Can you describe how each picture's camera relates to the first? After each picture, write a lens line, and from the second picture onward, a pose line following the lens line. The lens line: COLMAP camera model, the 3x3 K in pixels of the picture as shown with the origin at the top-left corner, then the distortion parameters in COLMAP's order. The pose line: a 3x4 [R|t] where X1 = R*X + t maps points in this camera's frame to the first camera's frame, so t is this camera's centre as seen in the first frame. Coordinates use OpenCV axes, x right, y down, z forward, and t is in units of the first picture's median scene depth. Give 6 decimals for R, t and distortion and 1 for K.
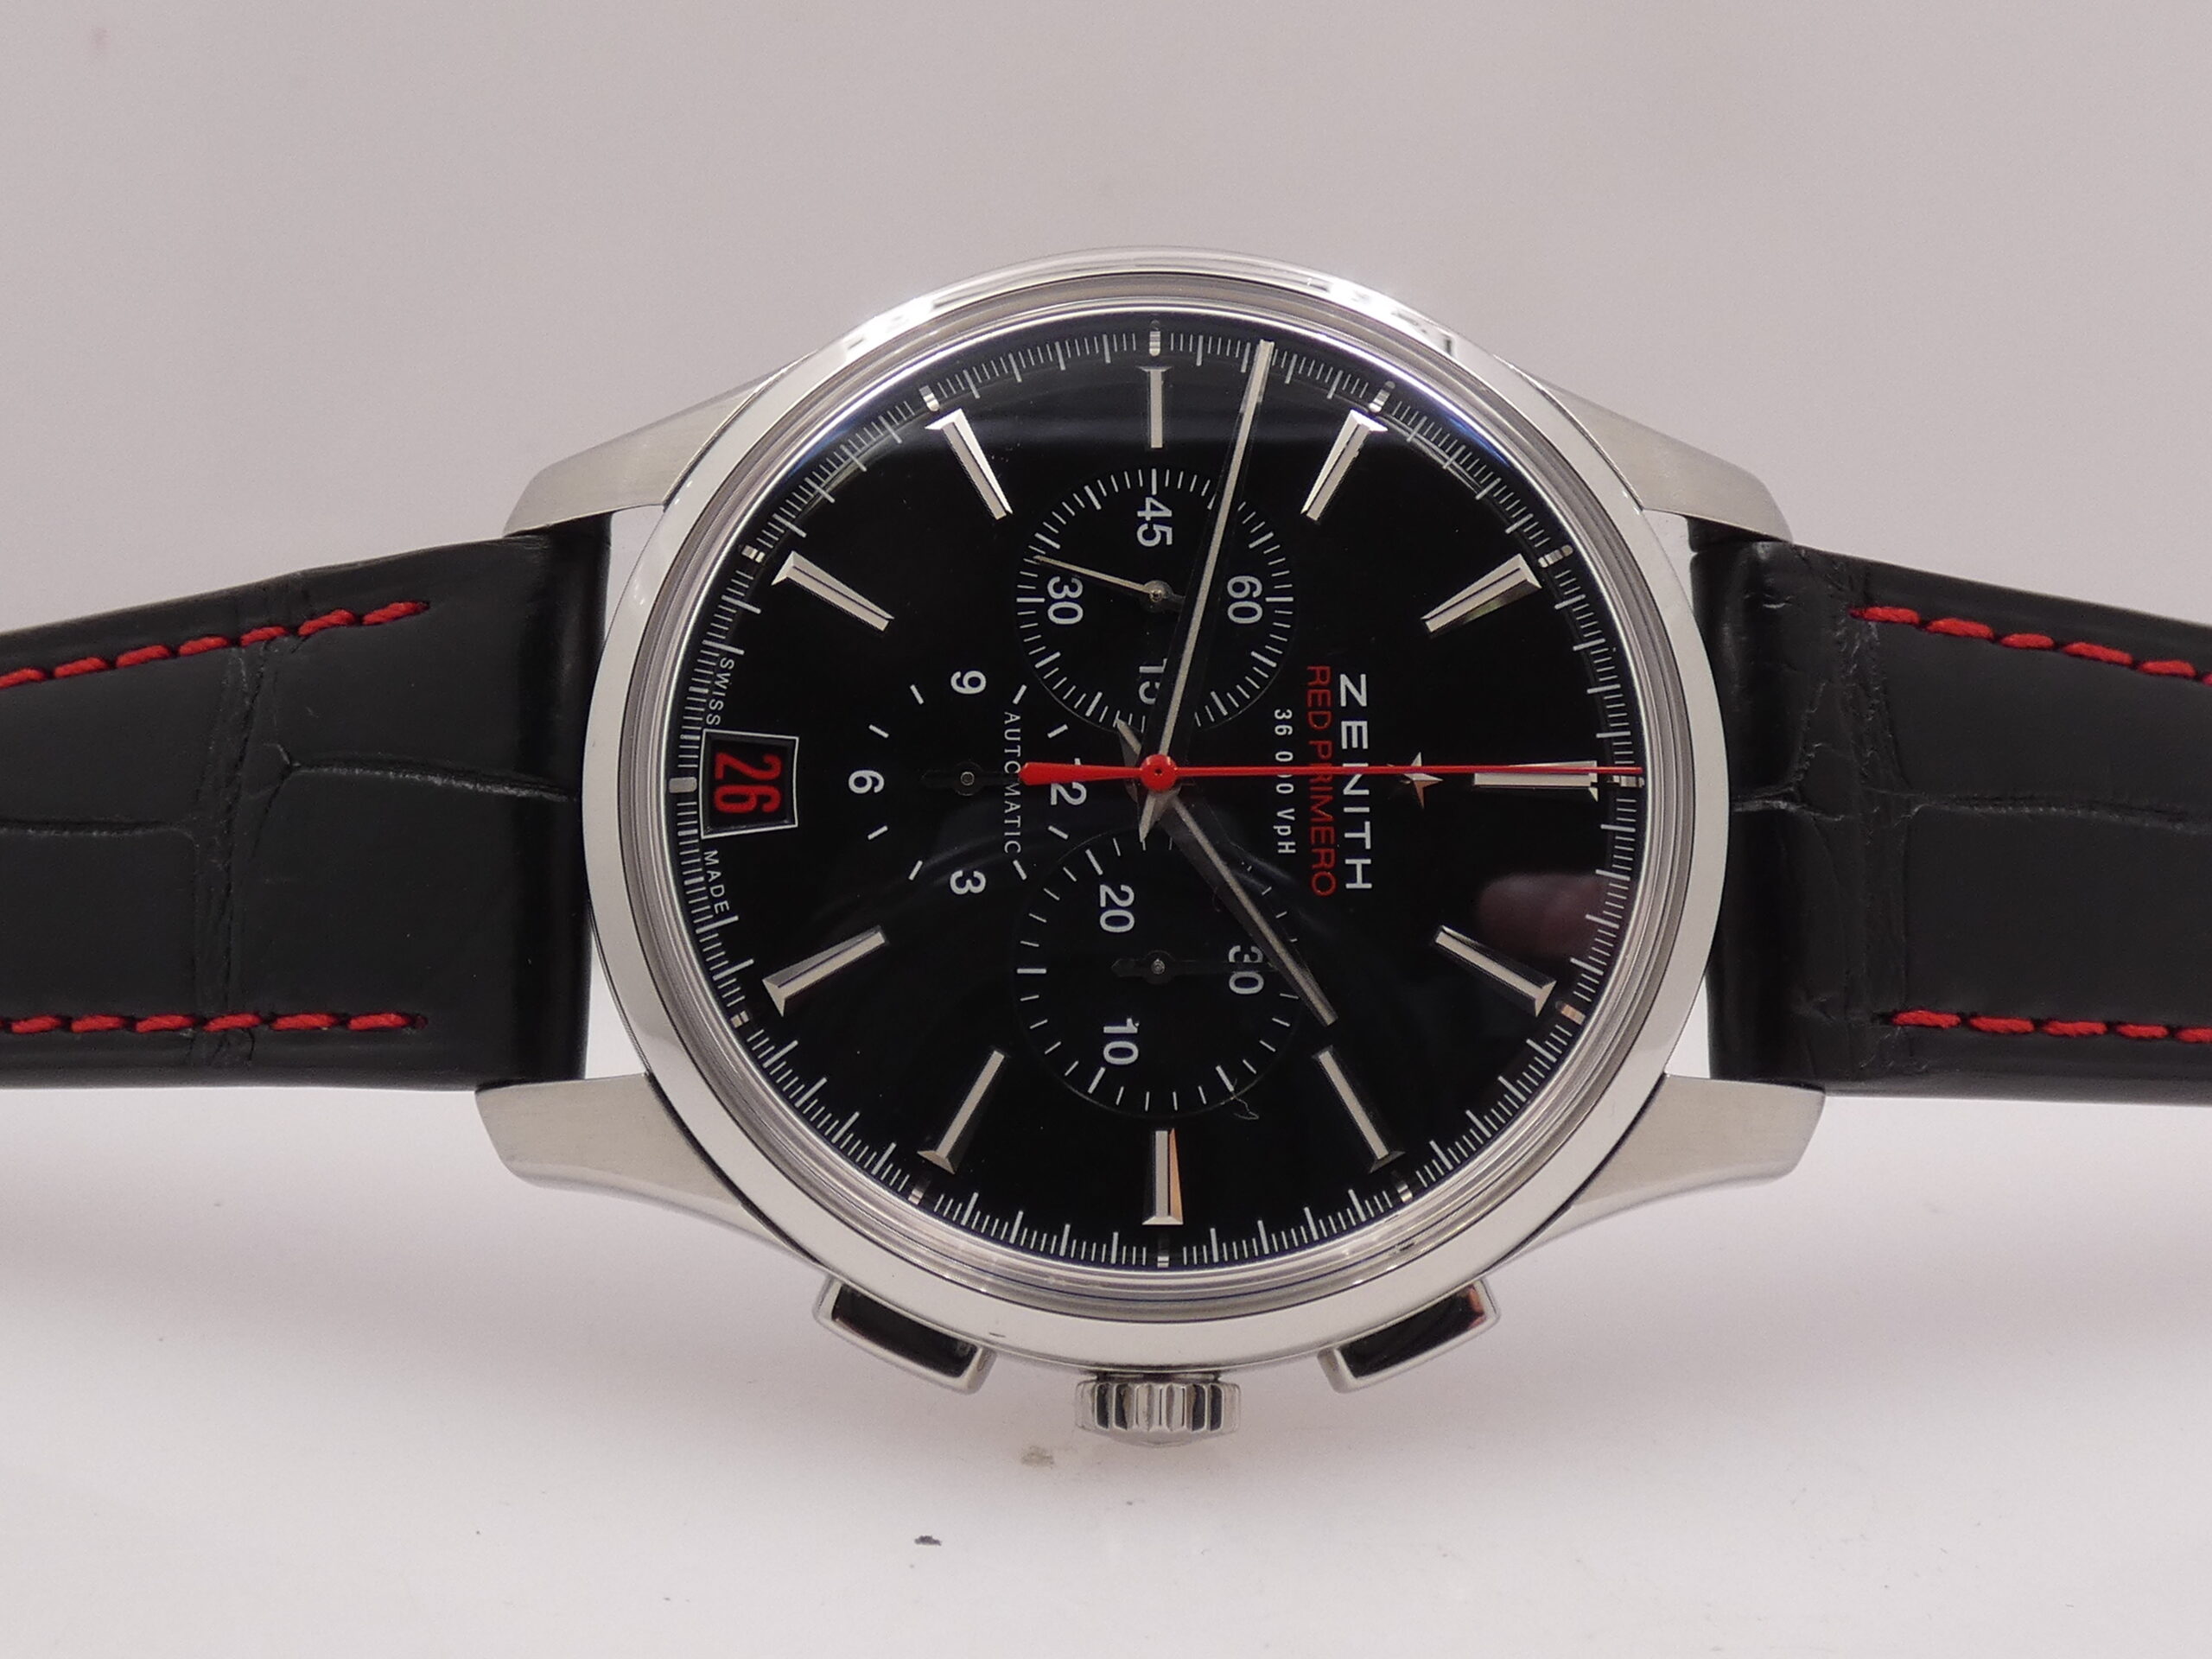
lens RADIAL K [[2678.1, 0, 1113.8], [0, 2678.1, 815.0], [0, 0, 1]] dist [0.026480, 0.000000]
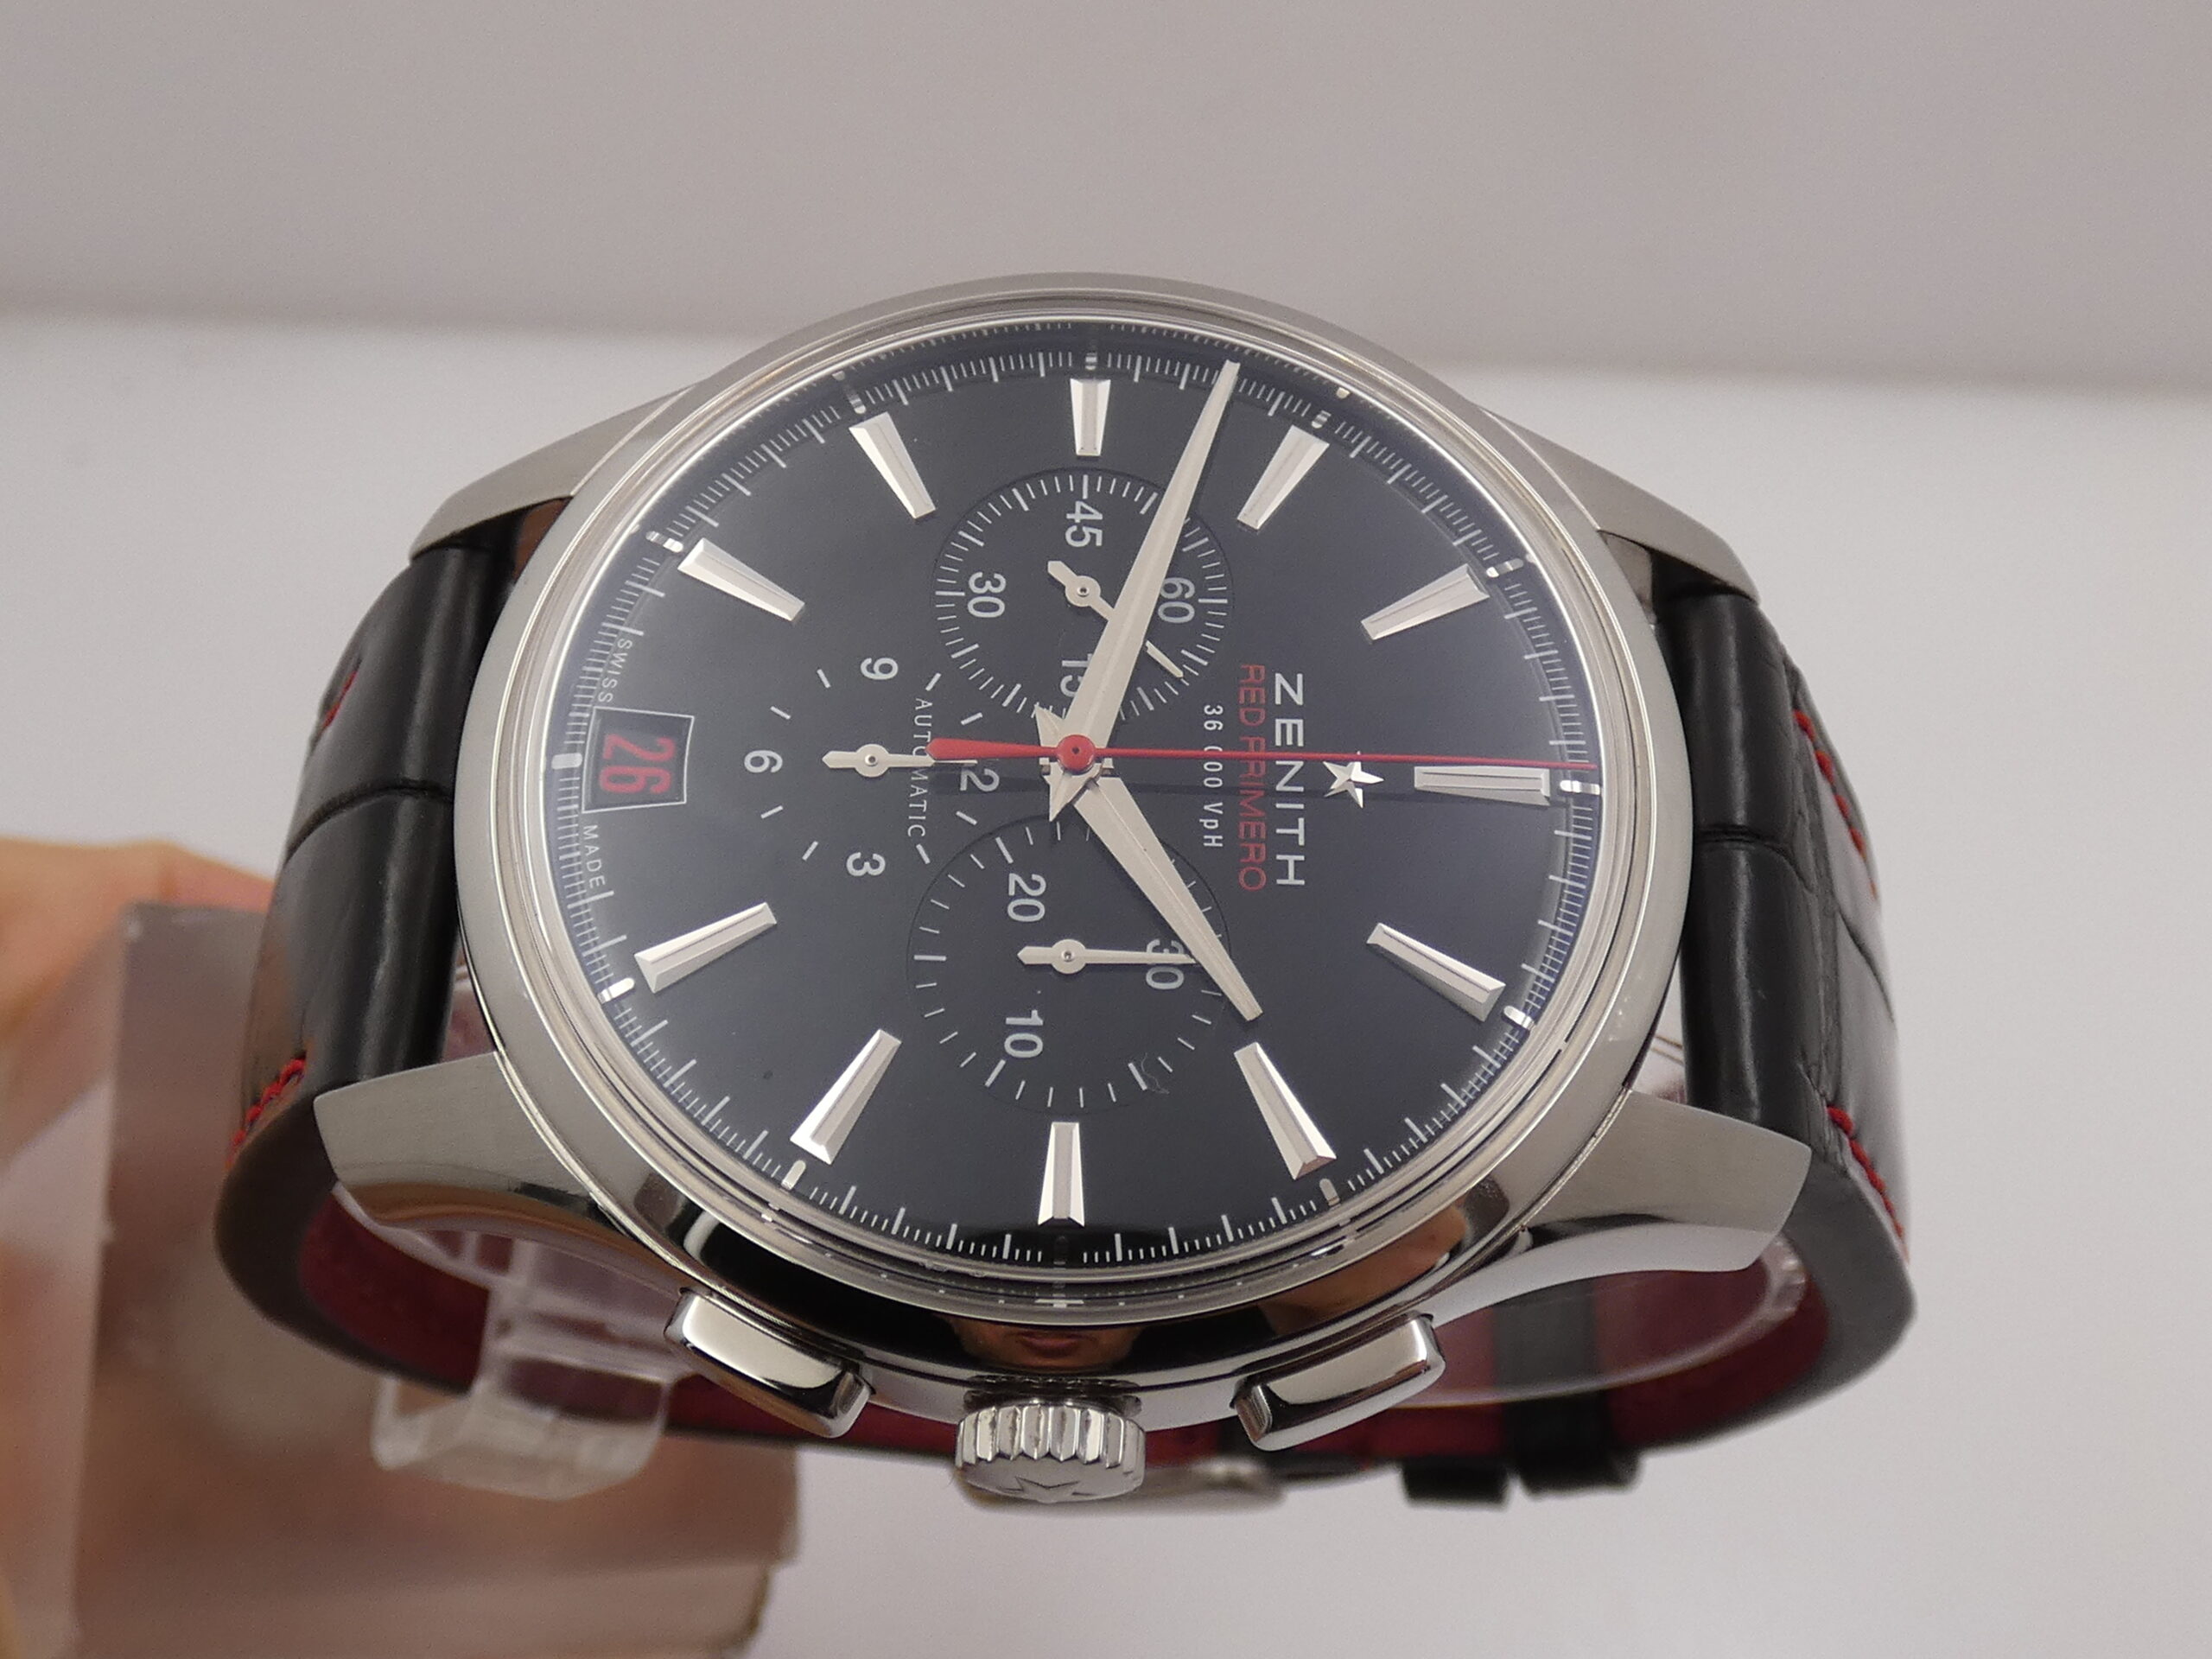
lens RADIAL K [[2678.1, 0, 1092.2], [0, 2678.1, 873.5], [0, 0, 1]] dist [0.026480, 0.000000]
pose [[0.999426, 0.027362, -0.019957, 0.041204], [-0.031131, 0.974258, -0.223278, 0.228343], [0.013334, 0.223771, 0.974550, 0.100531]]
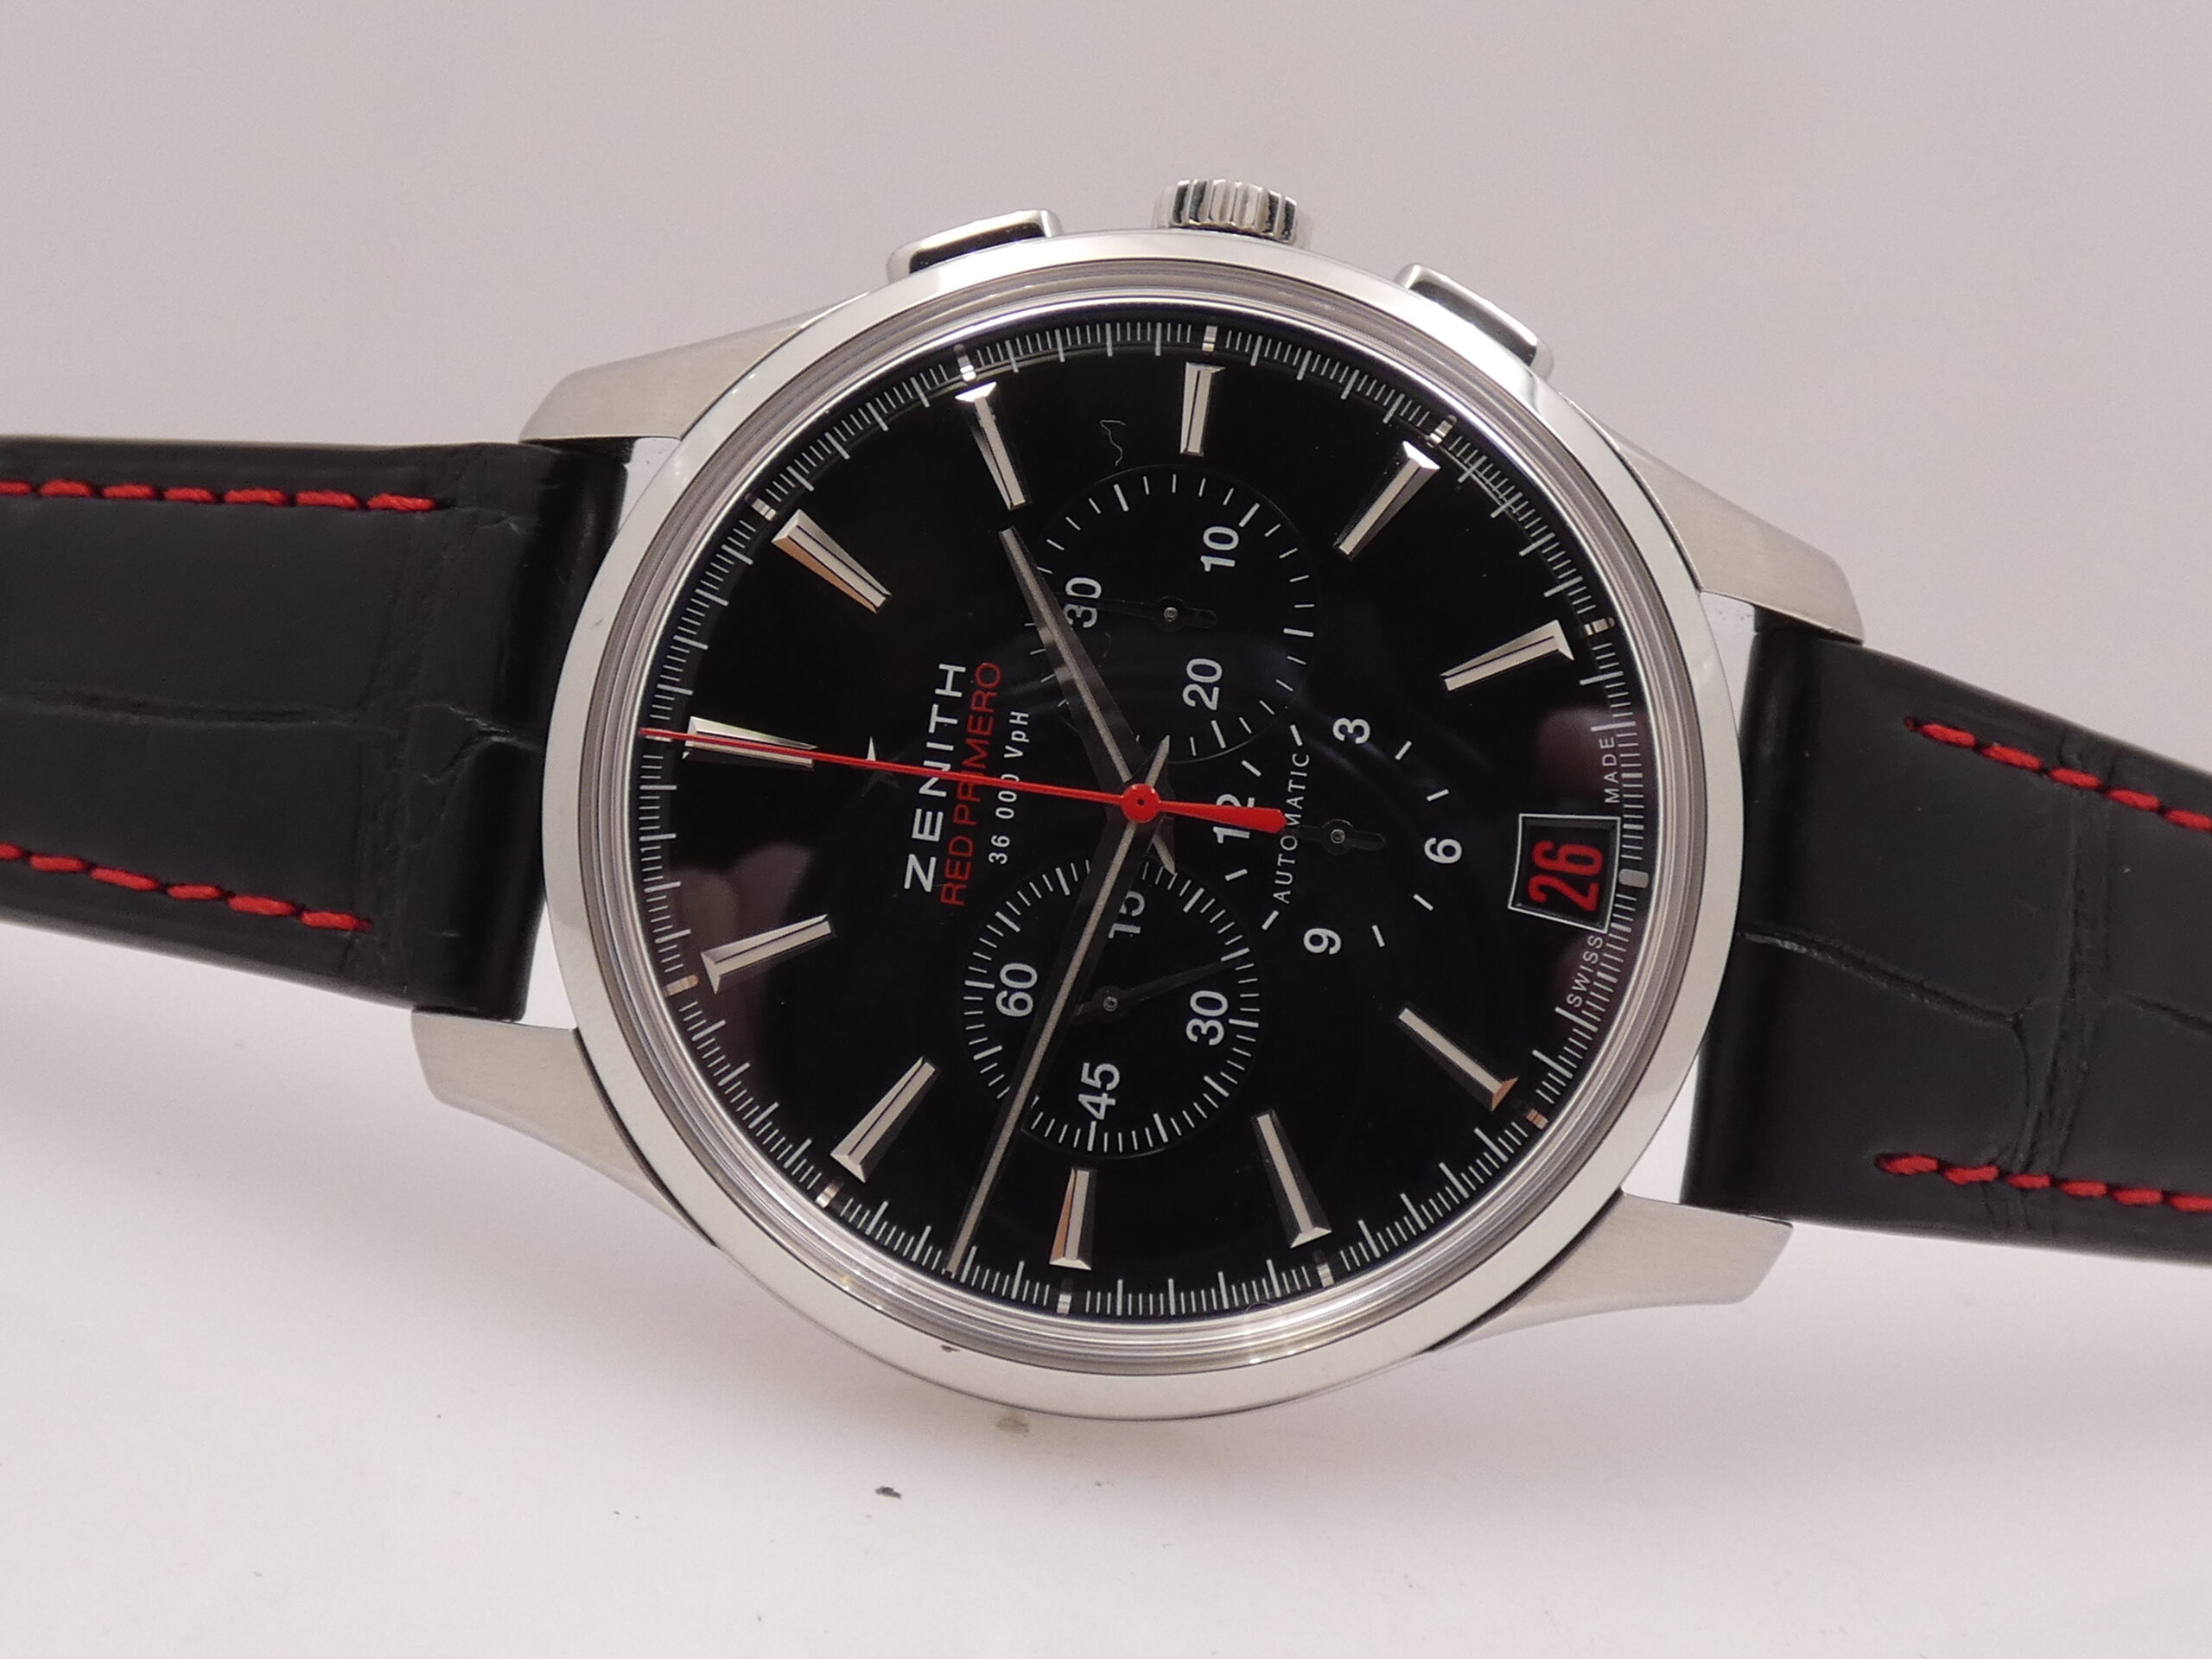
lens RADIAL K [[2678.1, 0, 1113.6], [0, 2678.1, 817.0], [0, 0, 1]] dist [0.026480, 0.000000]
pose [[-0.988040, -0.153374, 0.015896, 0.010011], [0.150028, -0.932406, 0.328802, -0.330018], [-0.035608, 0.327254, 0.944265, 0.098836]]
